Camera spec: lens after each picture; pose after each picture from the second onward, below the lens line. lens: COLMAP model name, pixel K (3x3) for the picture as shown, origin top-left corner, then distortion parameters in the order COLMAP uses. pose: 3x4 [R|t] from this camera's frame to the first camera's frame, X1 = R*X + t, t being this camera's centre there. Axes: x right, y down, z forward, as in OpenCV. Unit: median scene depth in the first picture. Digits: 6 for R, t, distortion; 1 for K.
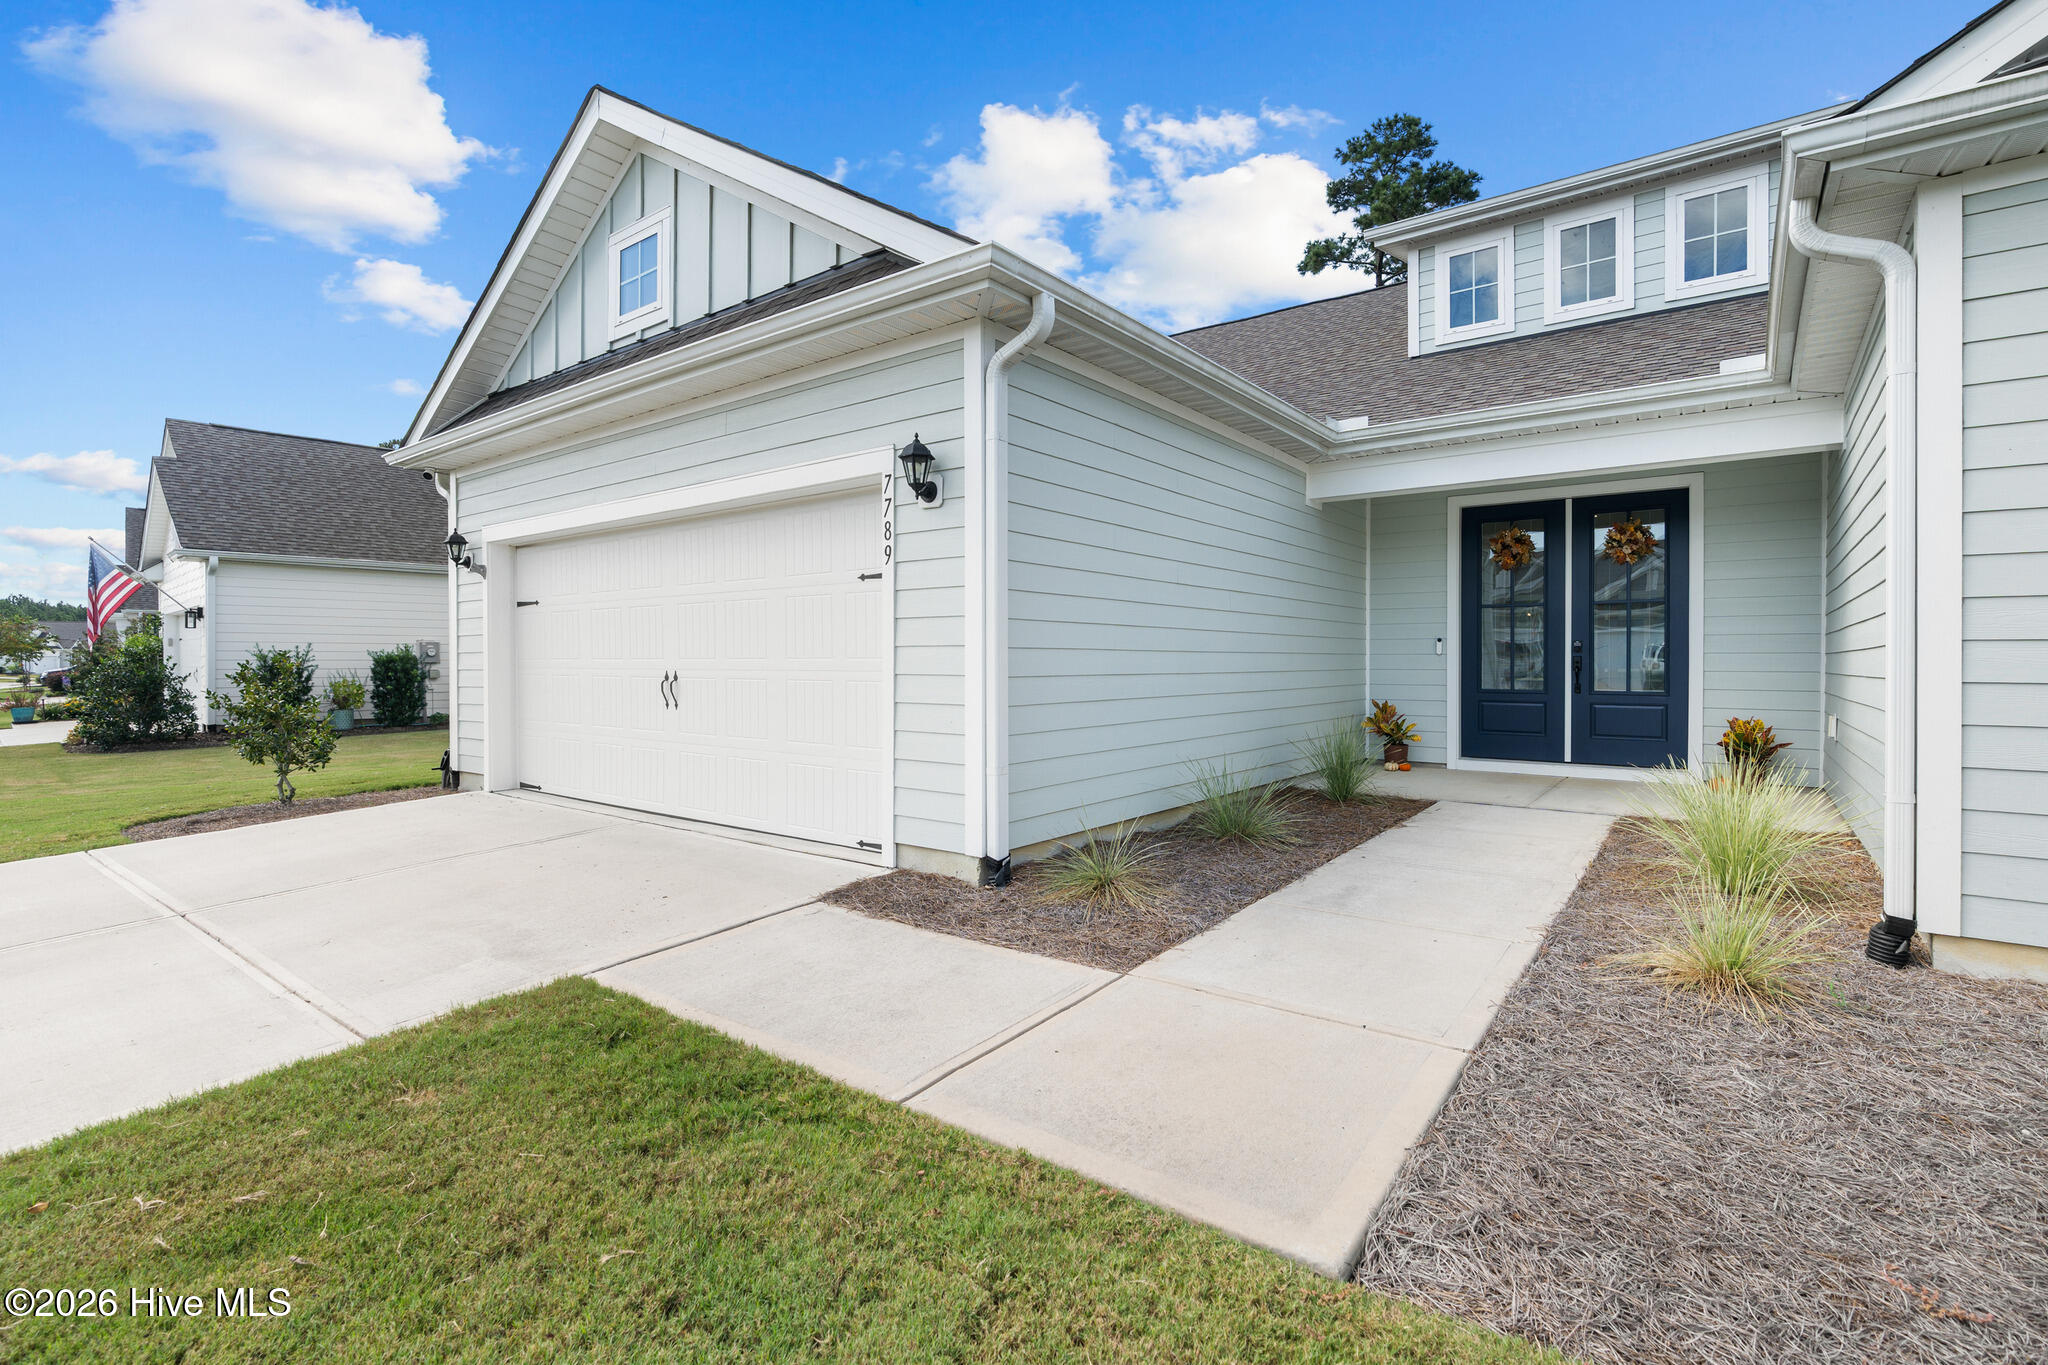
lens RADIAL K [[942.6, 0, 1029.3], [0, 942.6, 677.0], [0, 0, 1]] dist [0.000418, 0.000094]
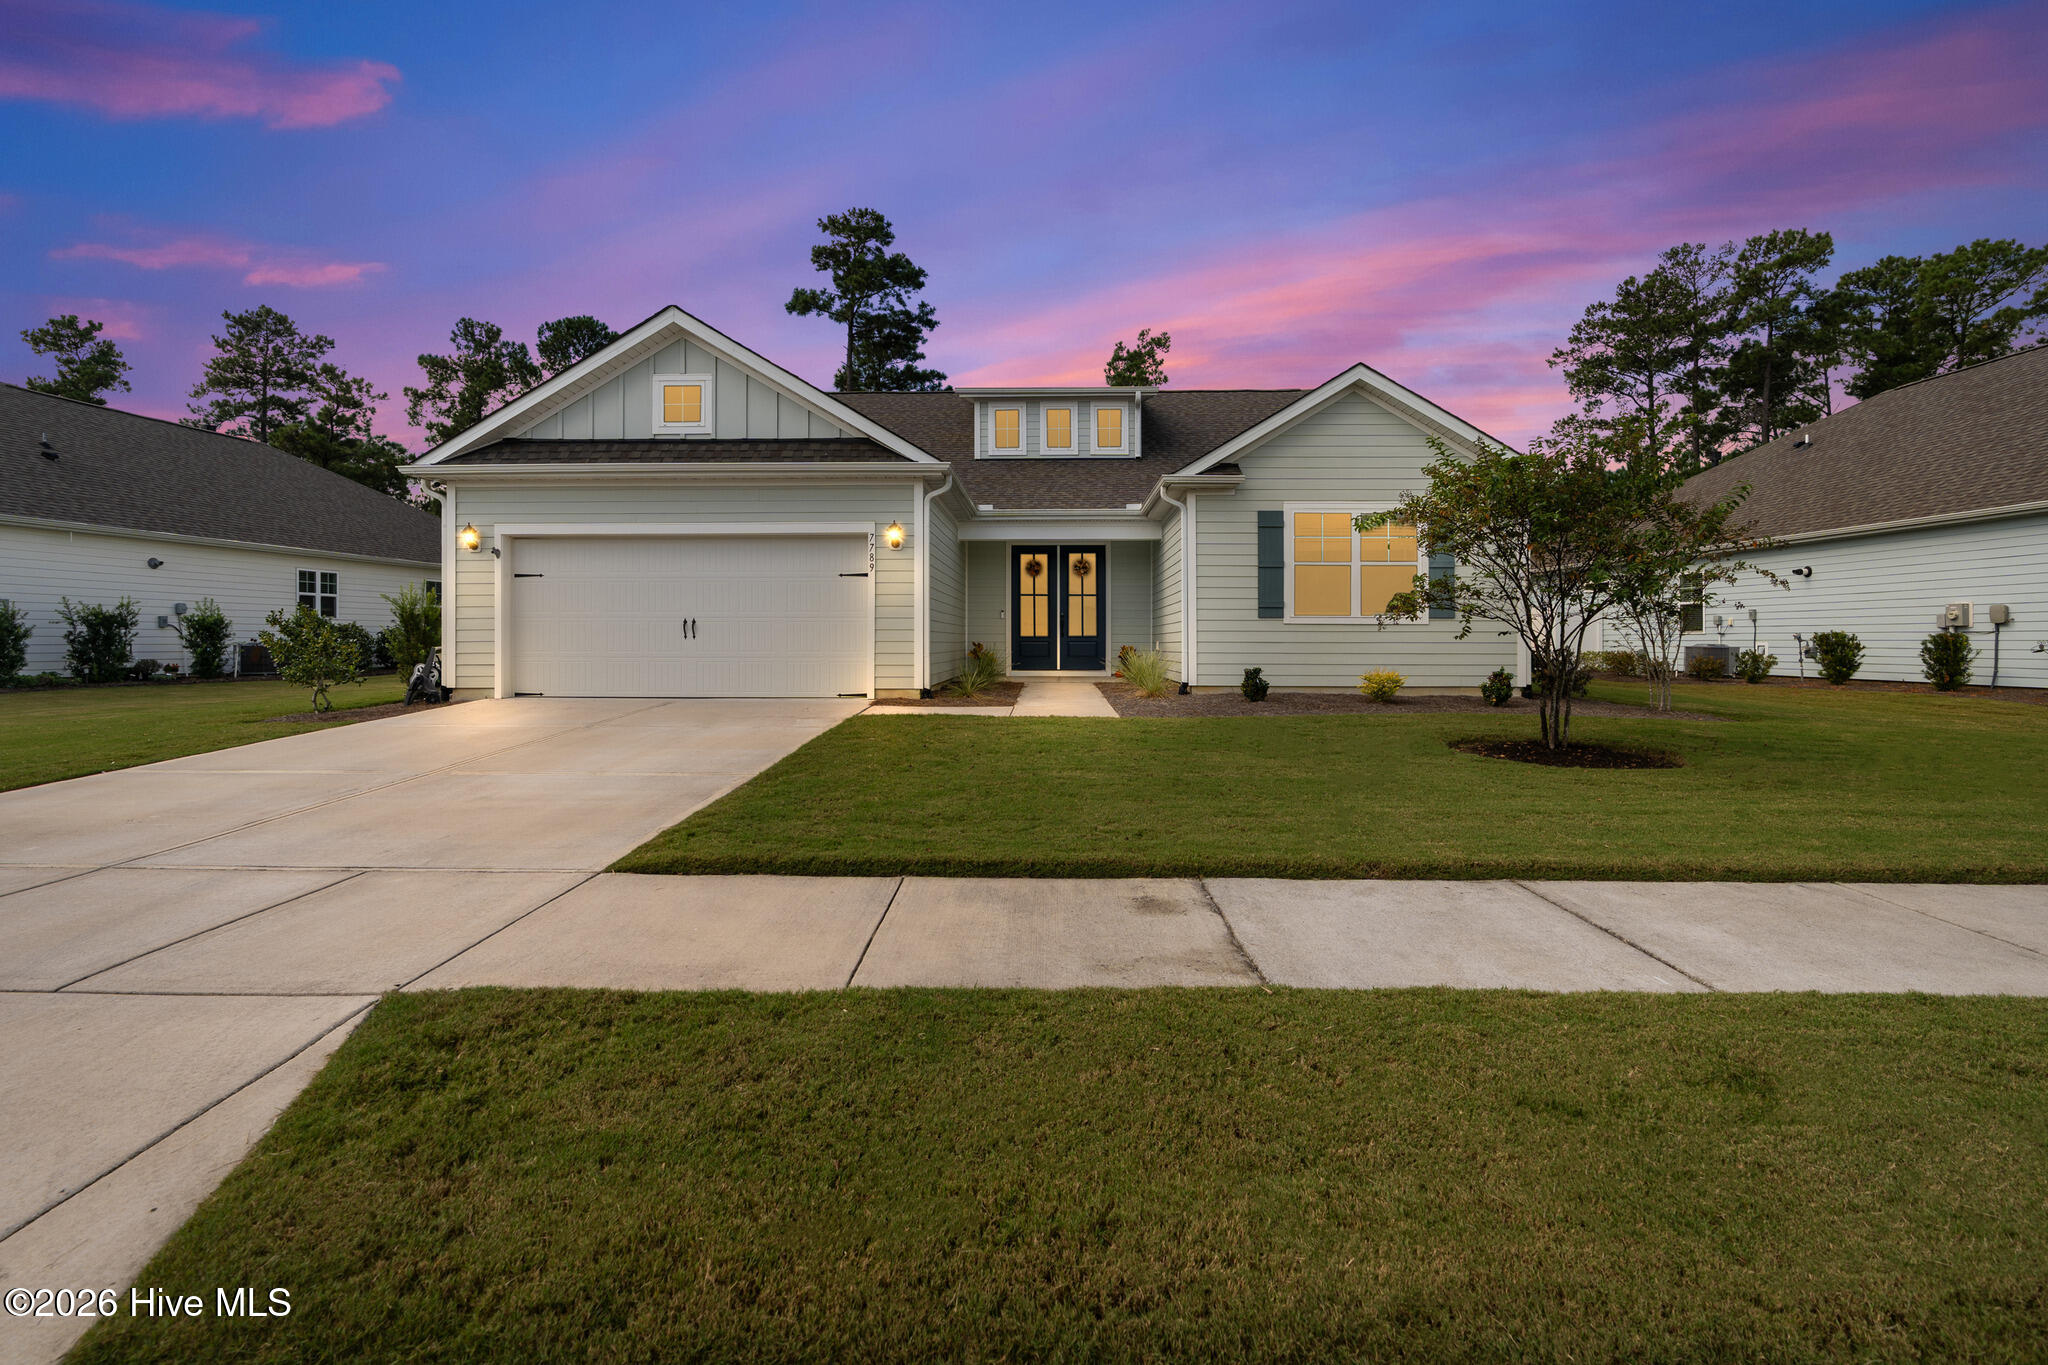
lens RADIAL K [[942.6, 0, 1024.2], [0, 942.6, 668.4], [0, 0, 1]] dist [0.000418, 0.000094]
pose [[0.819143, -0.015076, 0.573391, -0.584554], [0.009555, 0.999874, 0.012639, 0.048193], [-0.573509, -0.004874, 0.819184, -0.569732]]
